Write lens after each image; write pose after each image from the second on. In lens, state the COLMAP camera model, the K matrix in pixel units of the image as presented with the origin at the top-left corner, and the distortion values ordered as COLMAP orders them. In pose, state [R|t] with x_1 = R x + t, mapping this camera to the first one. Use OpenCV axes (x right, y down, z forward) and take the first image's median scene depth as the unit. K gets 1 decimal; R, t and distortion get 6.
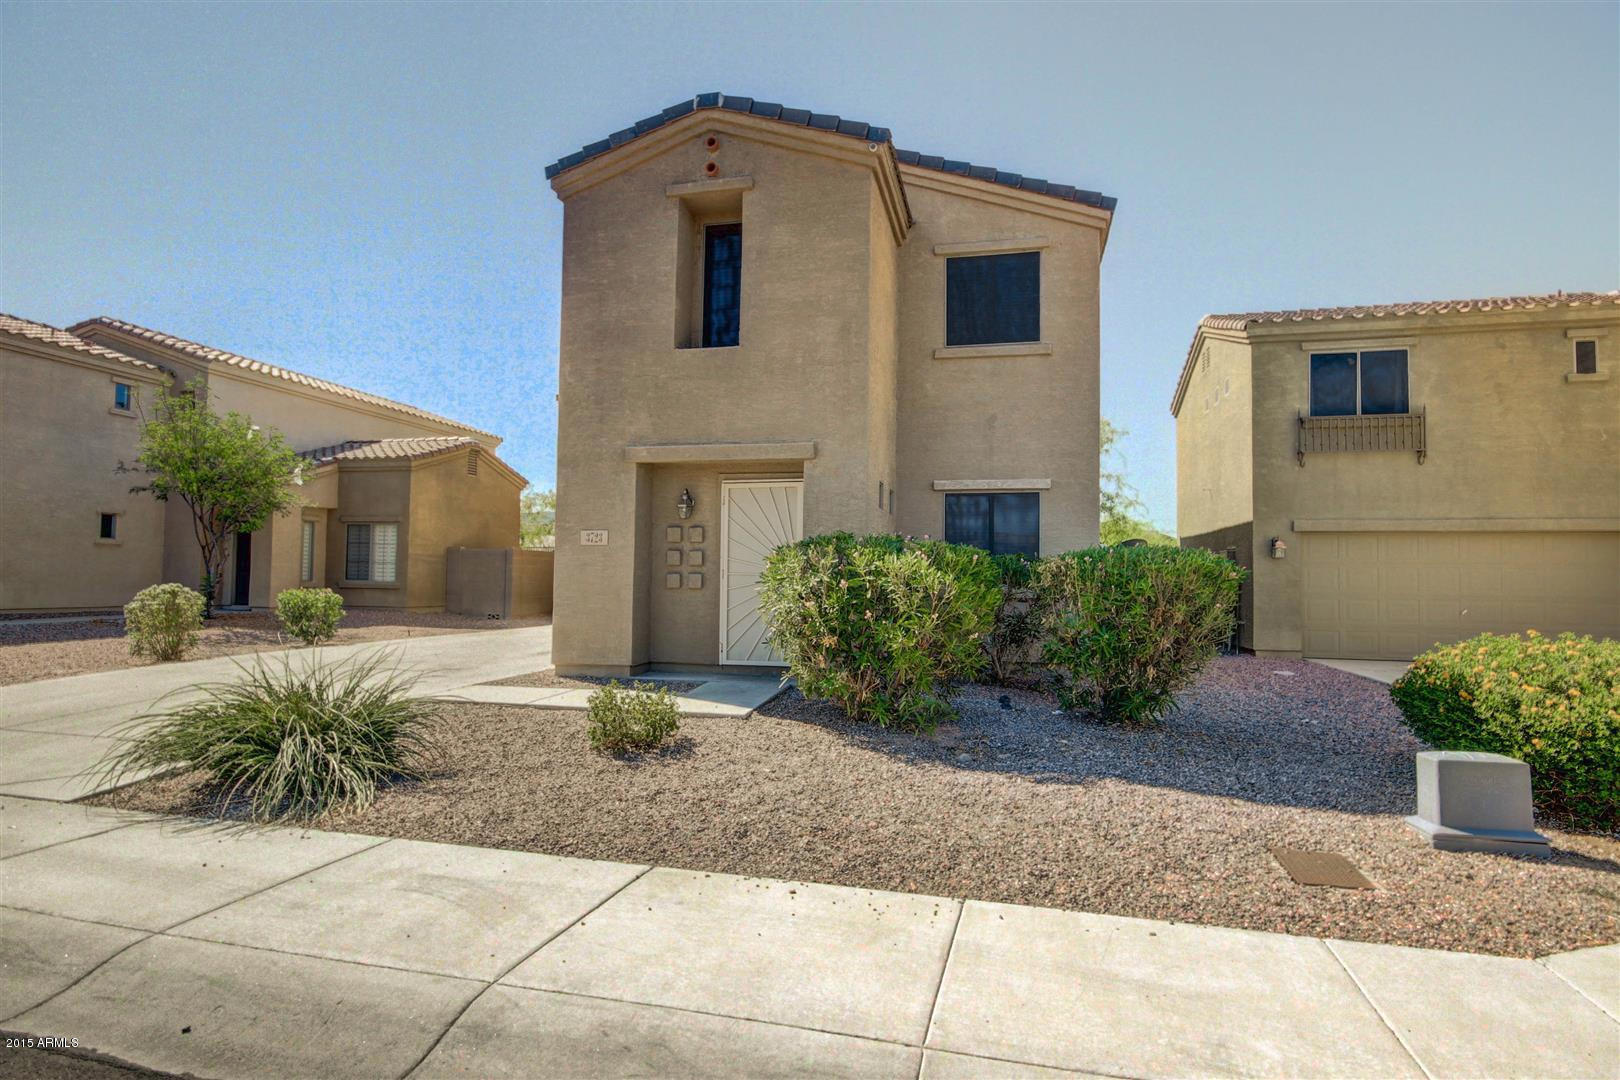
lens RADIAL K [[796.8, 0, 814.3], [0, 796.8, 547.2], [0, 0, 1]] dist [-0.002820, 0.002674]
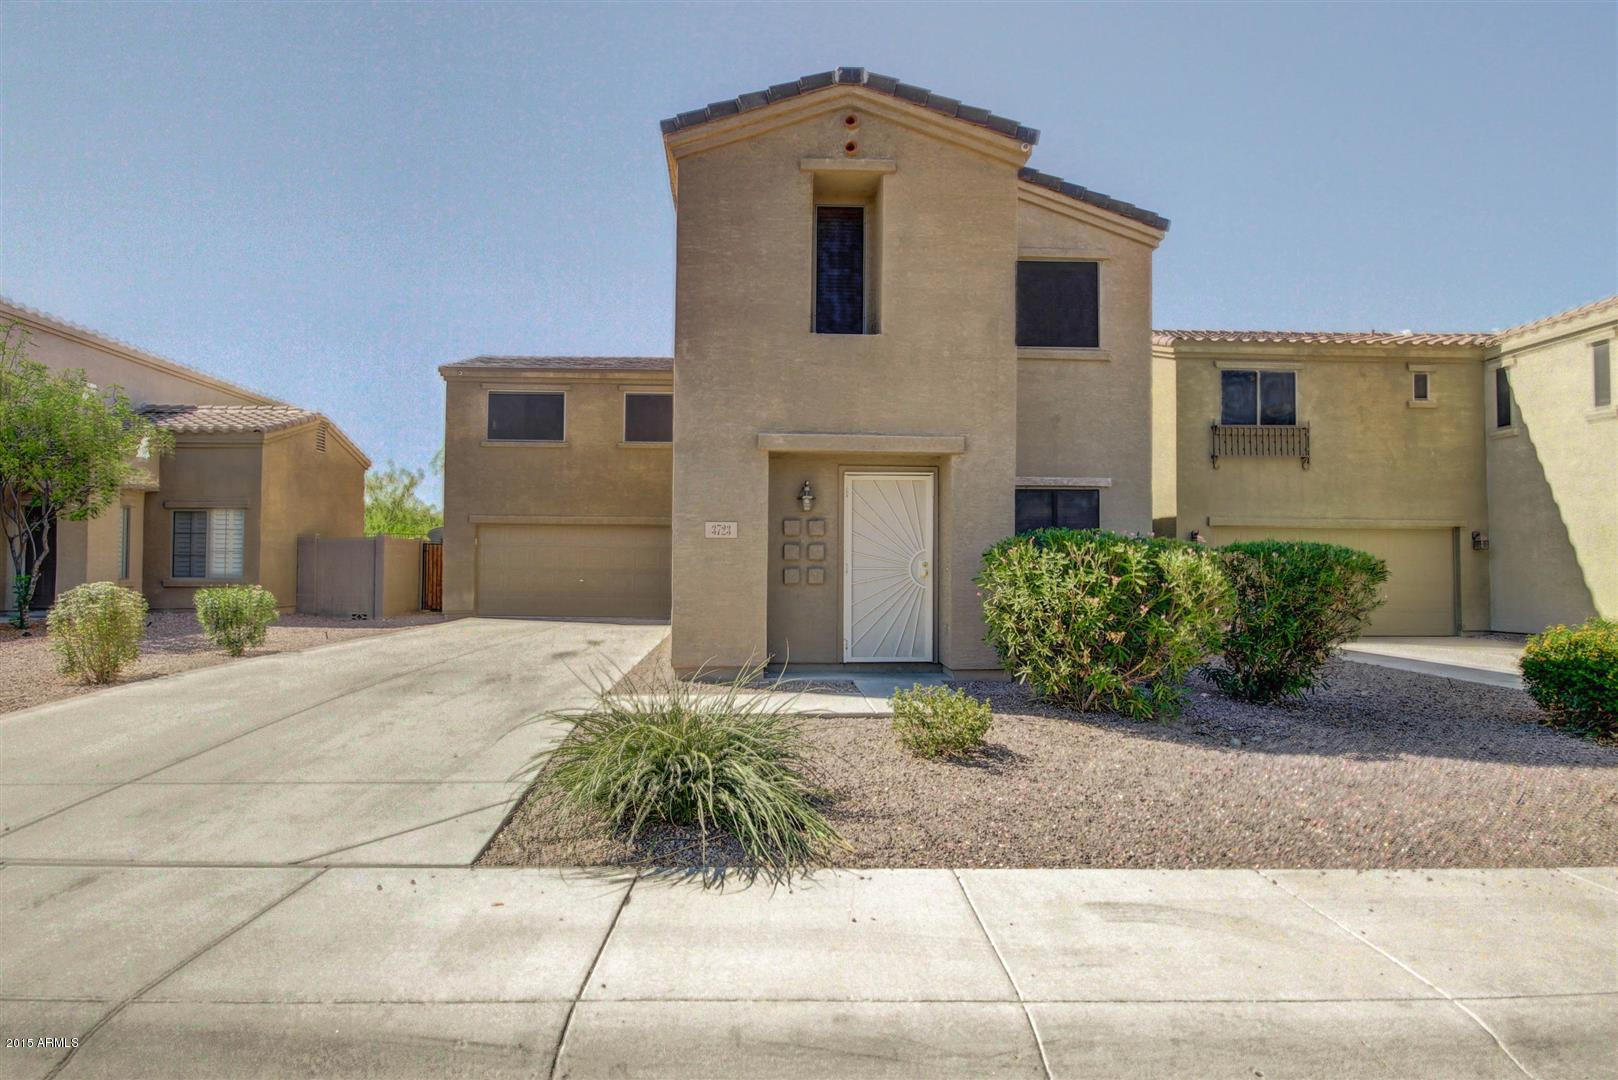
lens RADIAL K [[802.6, 0, 751.9], [0, 802.6, 544.0], [0, 0, 1]] dist [-0.001501, 0.000565]
pose [[0.967408, 0.003271, 0.253201, -0.469232], [-0.005973, 0.999933, 0.009901, -0.005302], [-0.253151, -0.011091, 0.967363, 0.085939]]
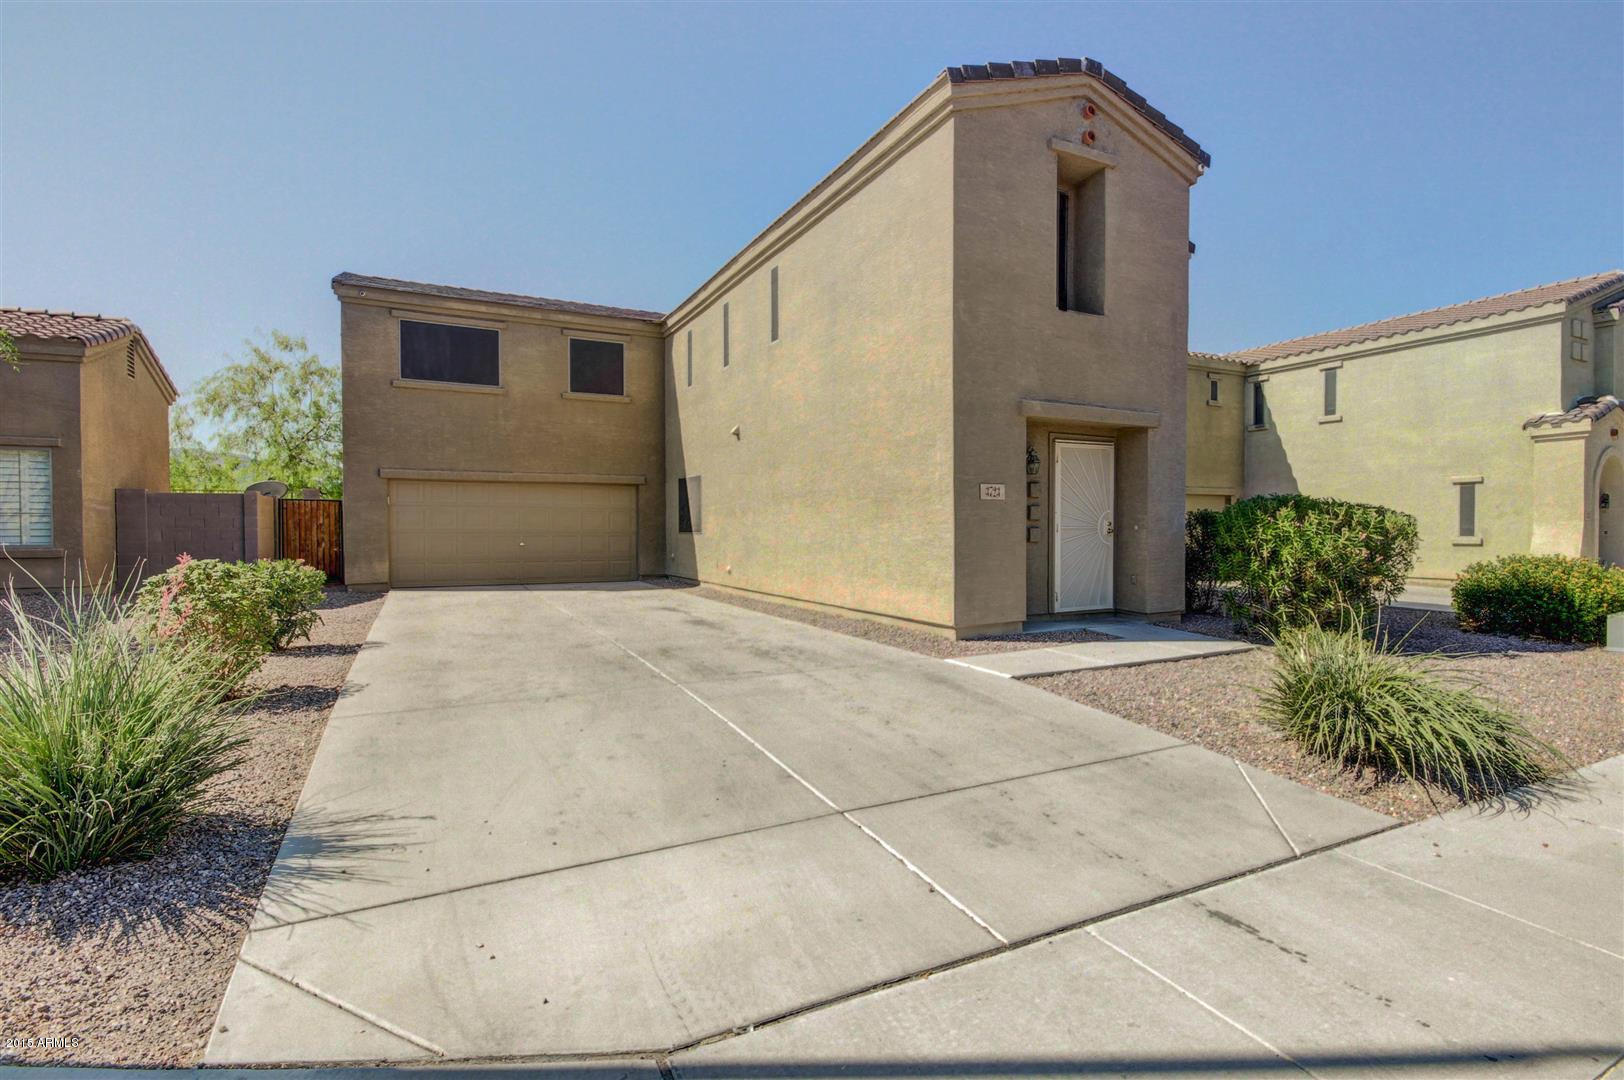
lens RADIAL K [[764.7, 0, 804.6], [0, 764.7, 541.6], [0, 0, 1]] dist [0.004415, 0.001693]
pose [[0.764365, -0.024727, 0.644309, -1.021206], [-0.013372, 0.998442, 0.054181, 0.000696], [-0.644645, -0.050030, 0.762844, 0.434438]]
